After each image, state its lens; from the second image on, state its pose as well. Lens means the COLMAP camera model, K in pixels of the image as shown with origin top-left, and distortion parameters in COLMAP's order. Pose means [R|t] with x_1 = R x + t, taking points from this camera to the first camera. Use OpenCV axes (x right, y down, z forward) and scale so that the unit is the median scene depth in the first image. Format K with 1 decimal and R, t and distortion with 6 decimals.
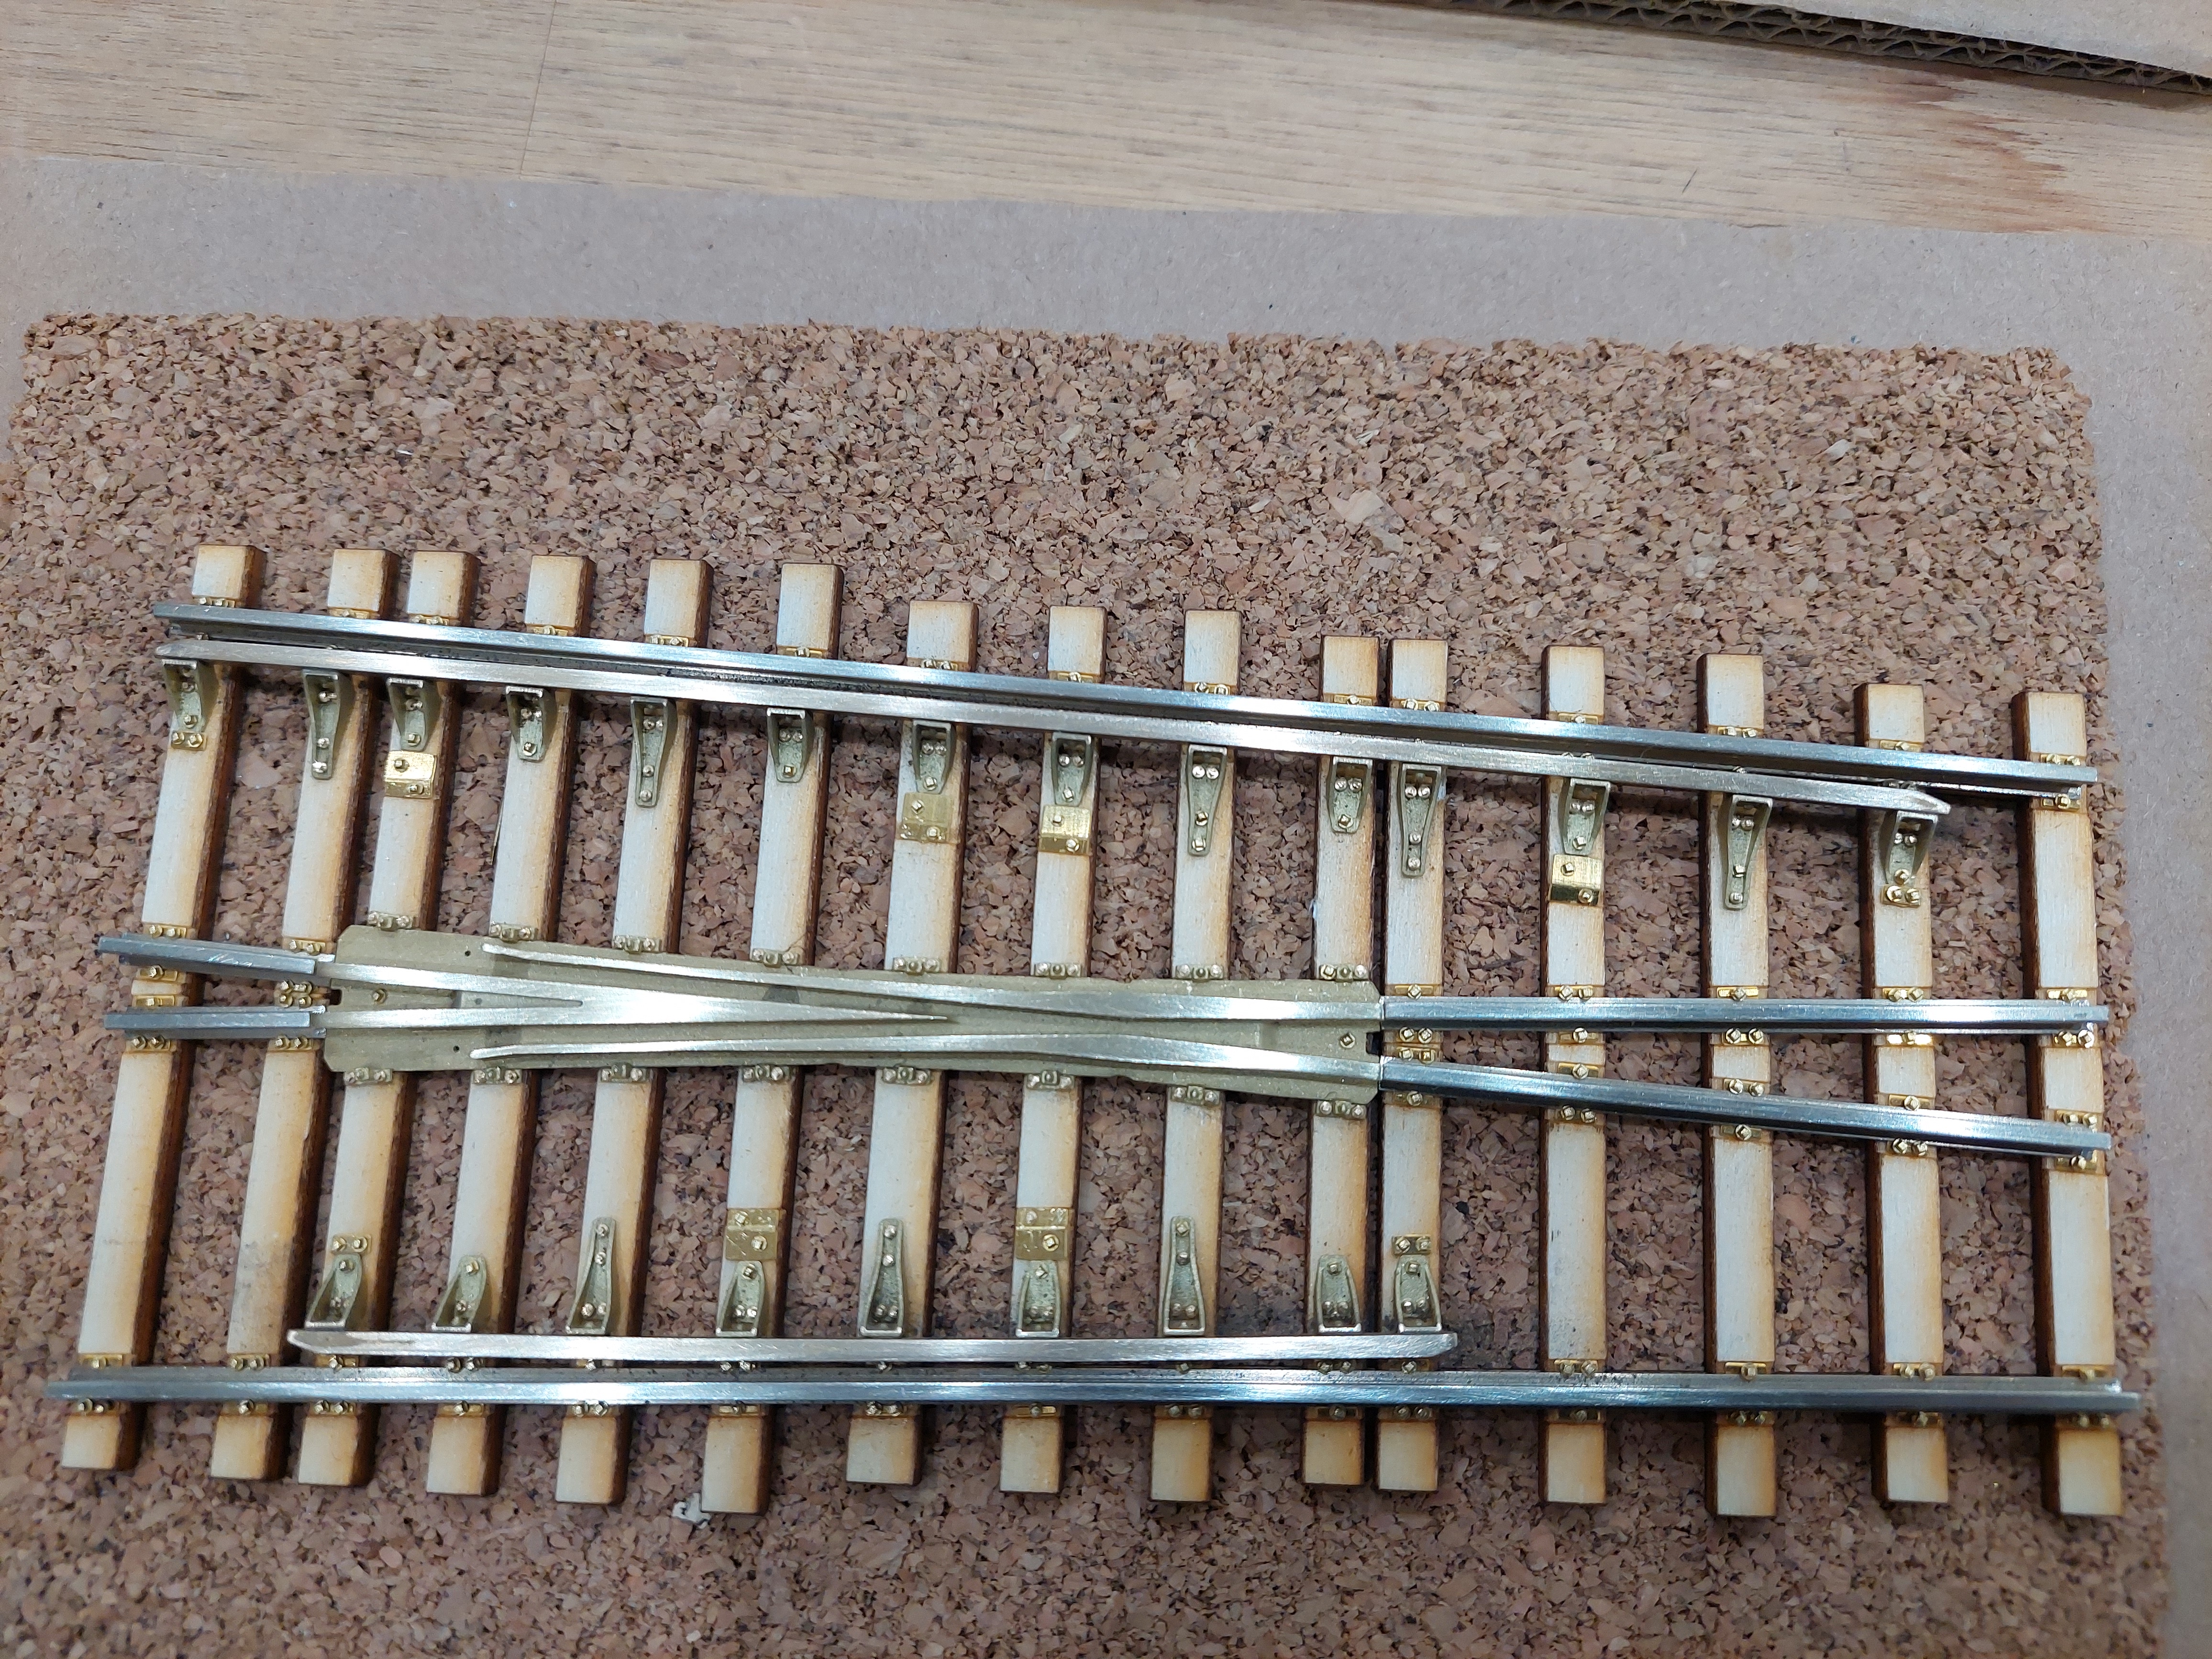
lens RADIAL K [[1602.1, 0, 1113.2], [0, 1602.1, 822.1], [0, 0, 1]] dist [0.117073, -0.189008]
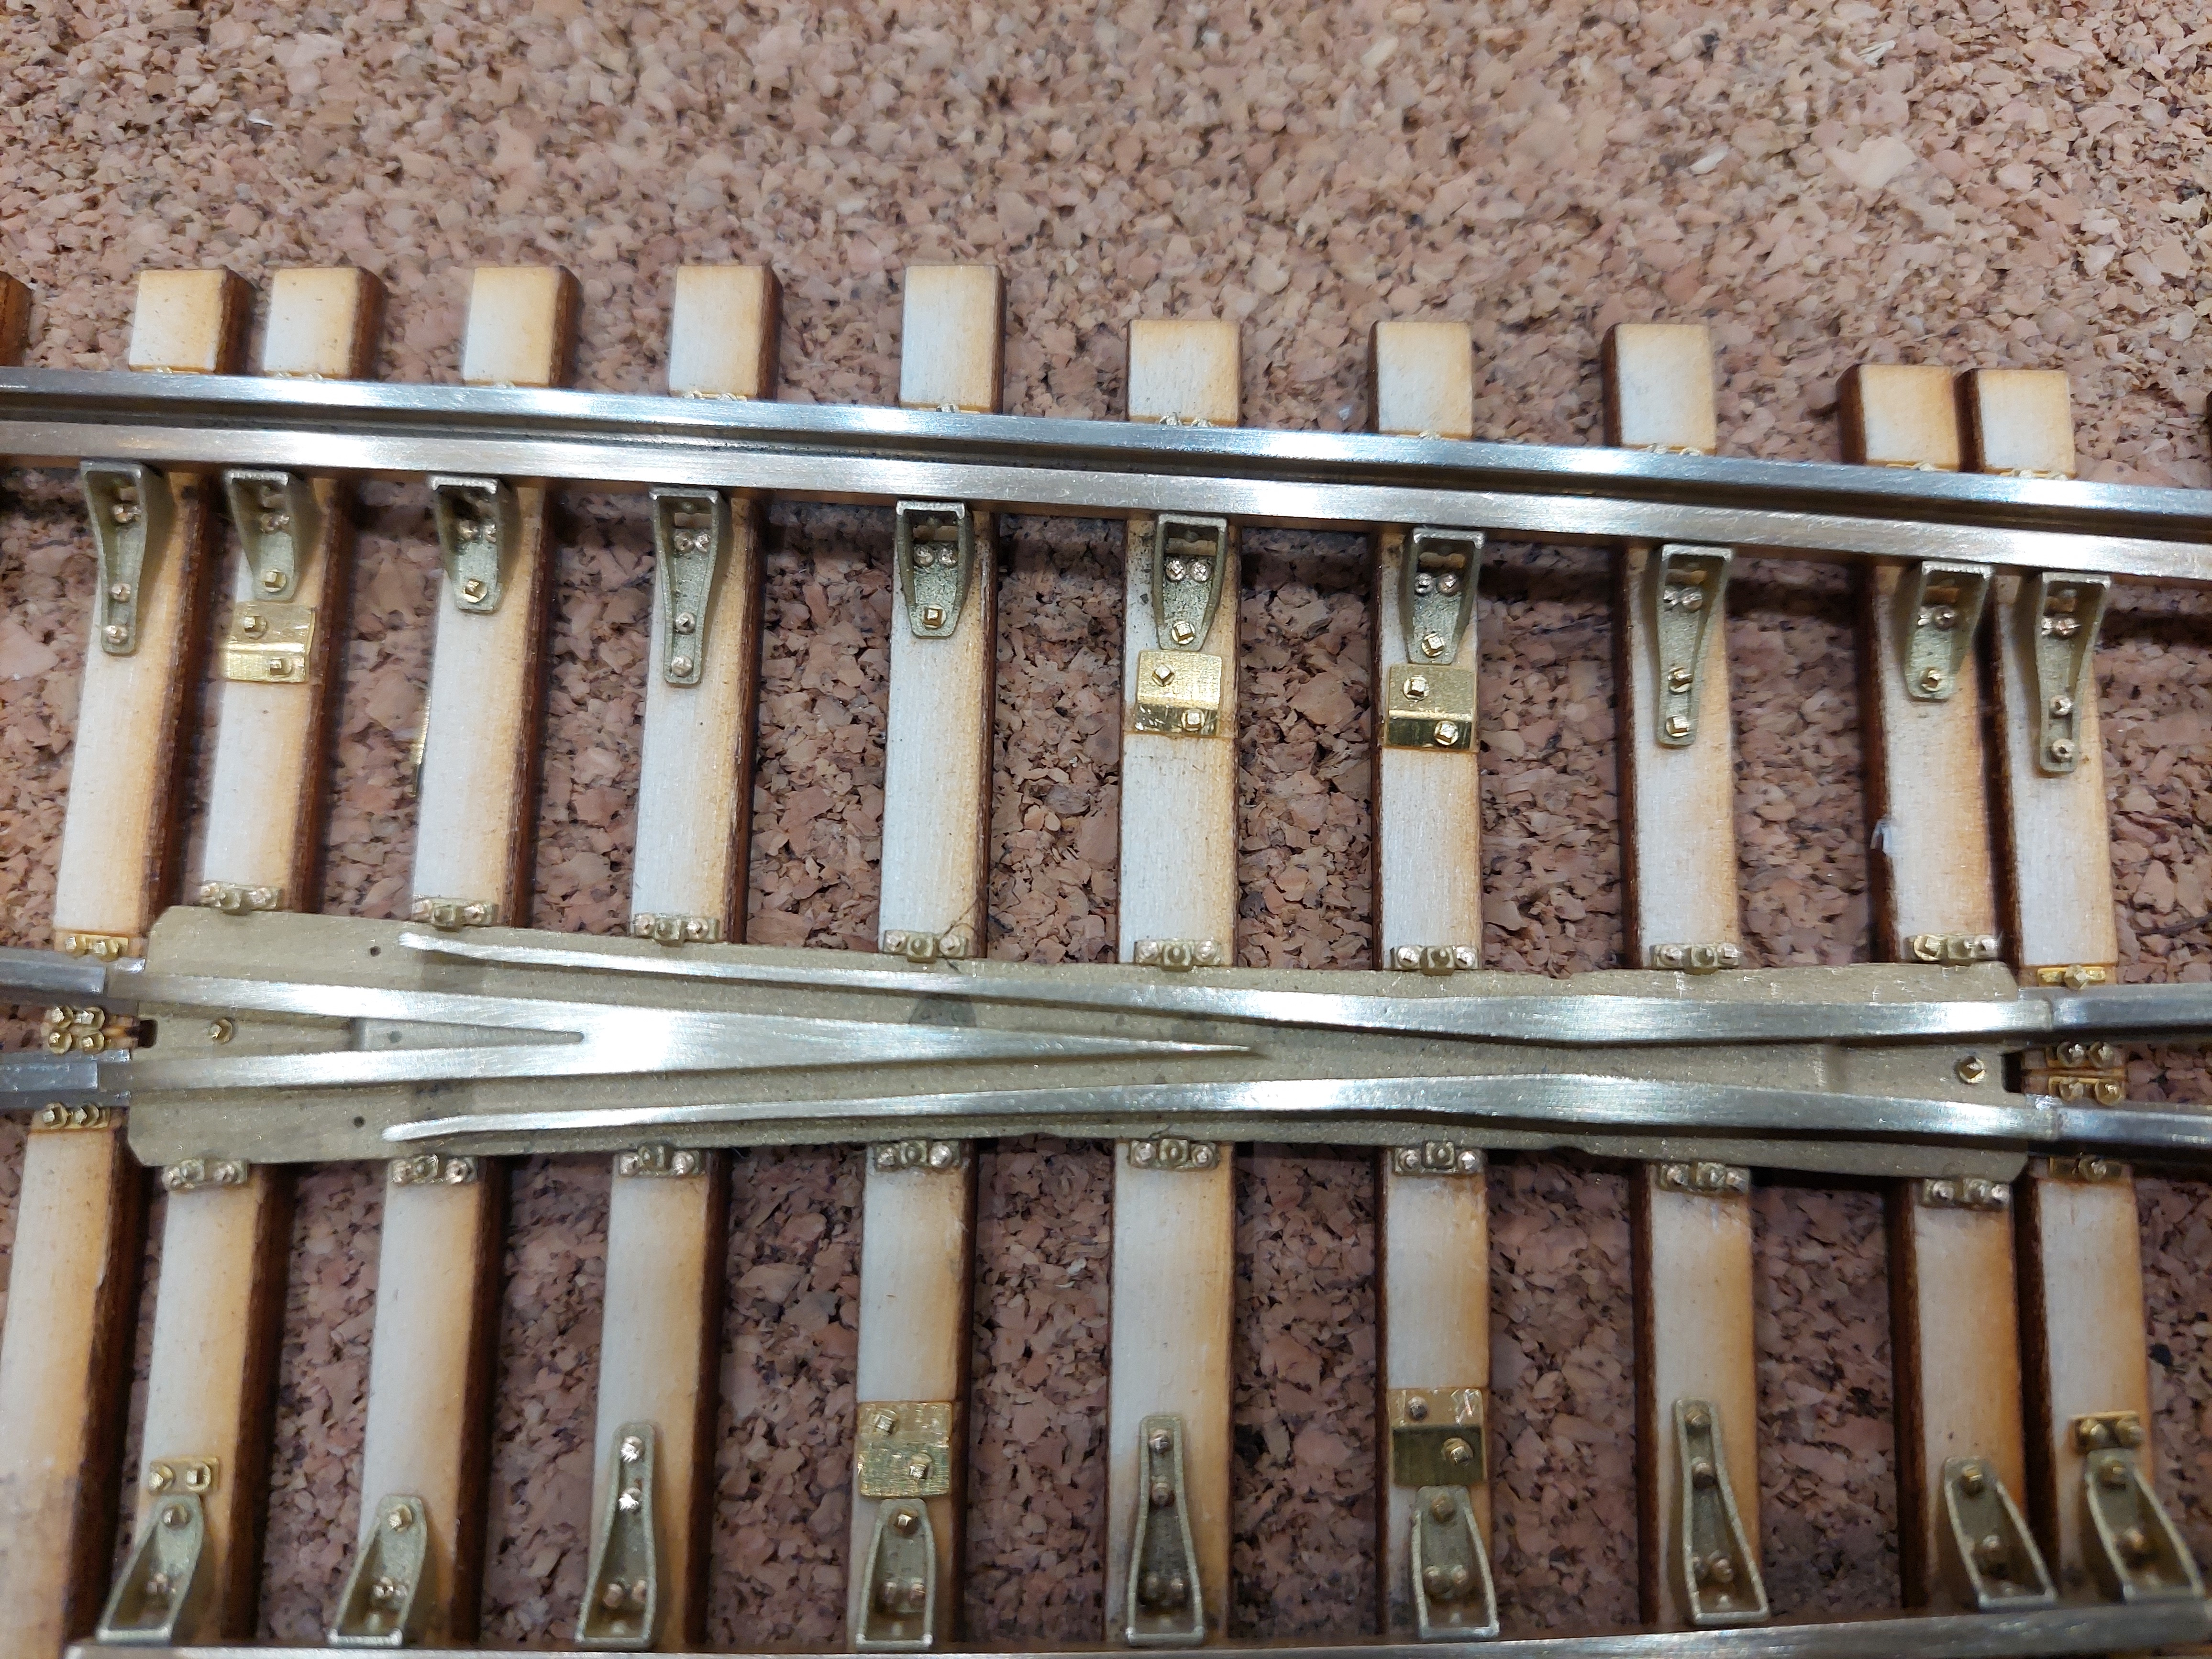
lens RADIAL K [[1625.6, 0, 1106.0], [0, 1625.6, 829.5], [0, 0, 1]] dist [0.001447, -0.028197]
pose [[0.999390, -0.023444, 0.025873, -0.155973], [0.023392, 0.999724, 0.002314, 0.042666], [-0.025920, -0.001708, 0.999663, 0.425716]]
